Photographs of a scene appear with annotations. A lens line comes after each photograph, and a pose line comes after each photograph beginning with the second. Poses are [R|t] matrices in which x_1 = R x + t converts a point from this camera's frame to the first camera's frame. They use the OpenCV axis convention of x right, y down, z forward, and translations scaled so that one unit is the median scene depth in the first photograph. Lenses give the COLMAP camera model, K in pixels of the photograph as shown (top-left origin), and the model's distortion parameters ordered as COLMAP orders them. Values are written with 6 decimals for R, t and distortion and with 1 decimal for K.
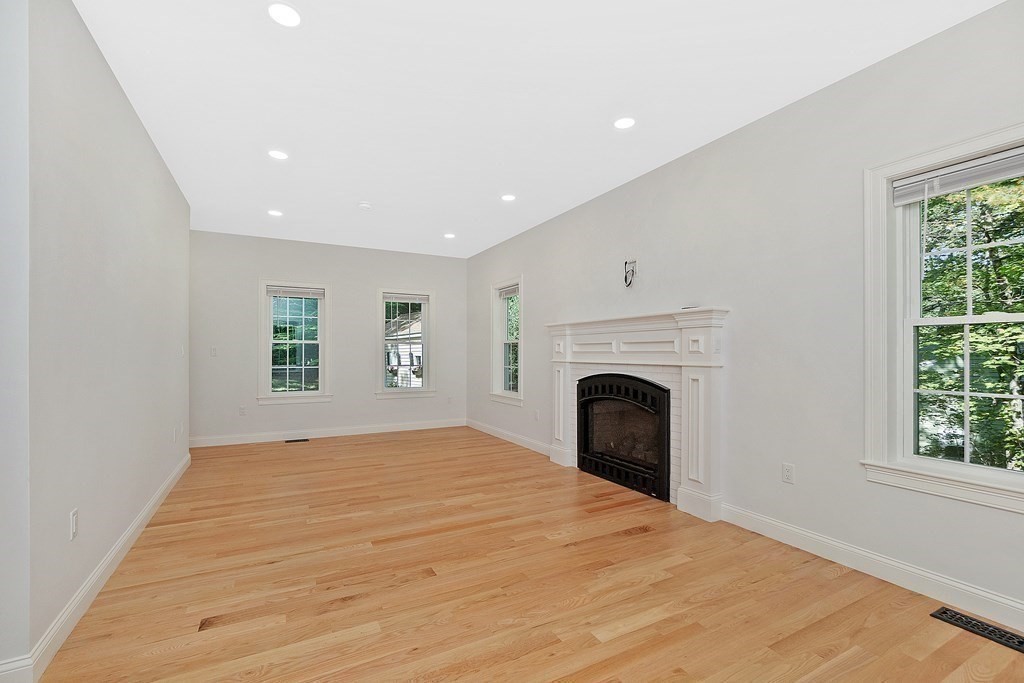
lens RADIAL K [[447.0, 0, 510.8], [0, 447.0, 349.2], [0, 0, 1]] dist [-0.002859, 0.001754]
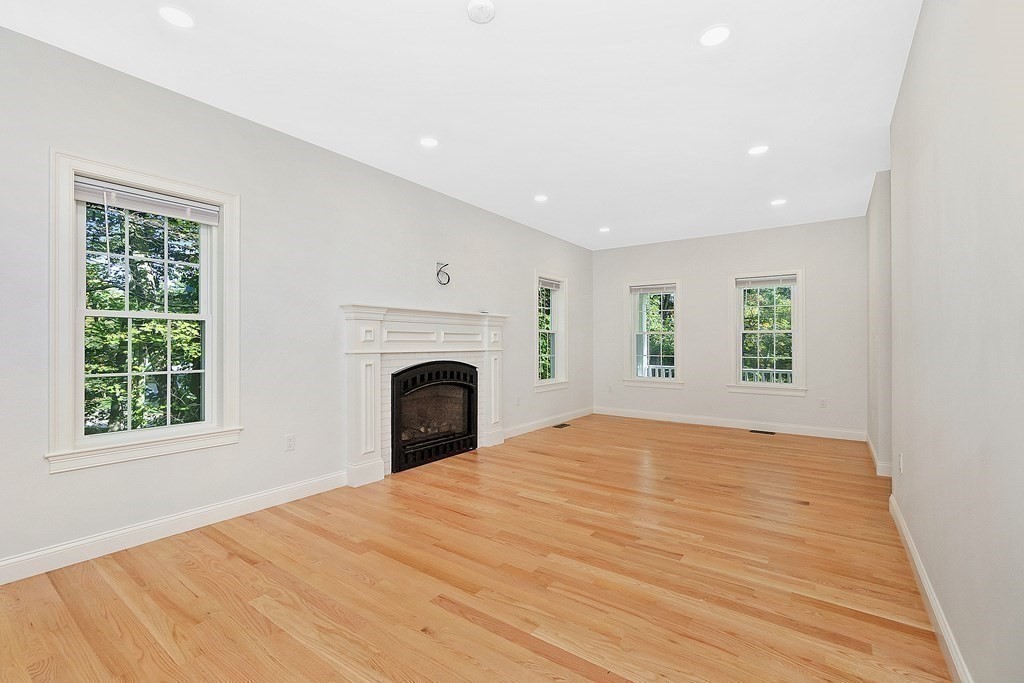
lens RADIAL K [[447.0, 0, 504.9], [0, 447.0, 342.6], [0, 0, 1]] dist [-0.002859, 0.001754]
pose [[-0.429113, -0.003216, 0.903245, -0.895417], [-0.013853, 0.999899, -0.003021, 0.012368], [-0.903145, -0.013809, -0.429114, 1.438953]]
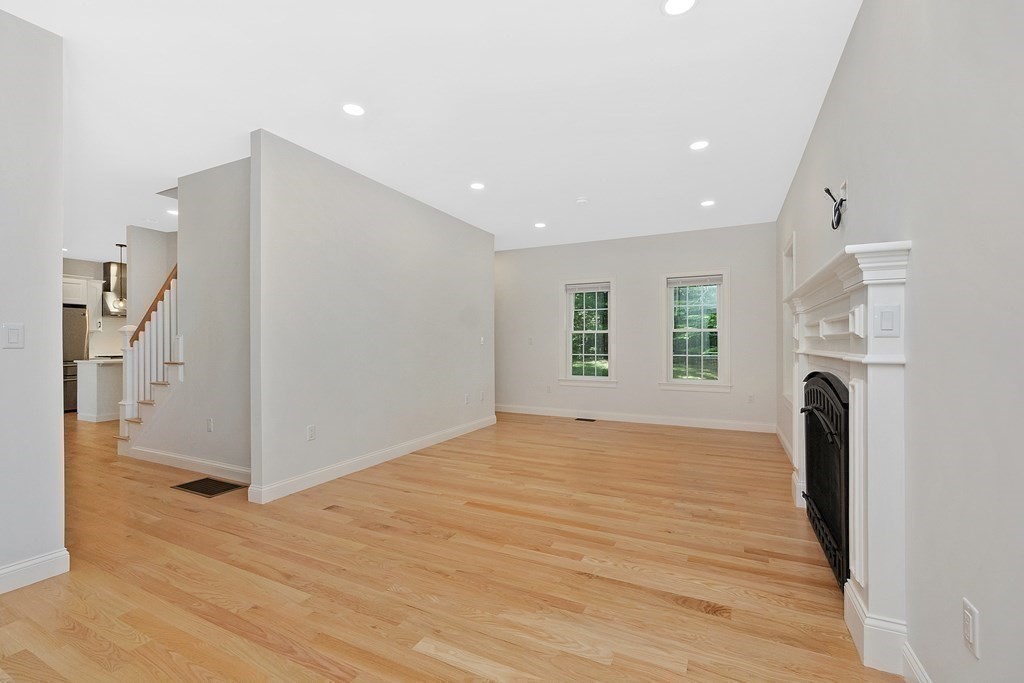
lens RADIAL K [[447.0, 0, 505.5], [0, 447.0, 339.5], [0, 0, 1]] dist [-0.002859, 0.001754]
pose [[0.577948, -0.006208, -0.816050, 0.528842], [0.008748, 0.999961, -0.001411, 0.004774], [0.816026, -0.006324, 0.577980, 0.301628]]
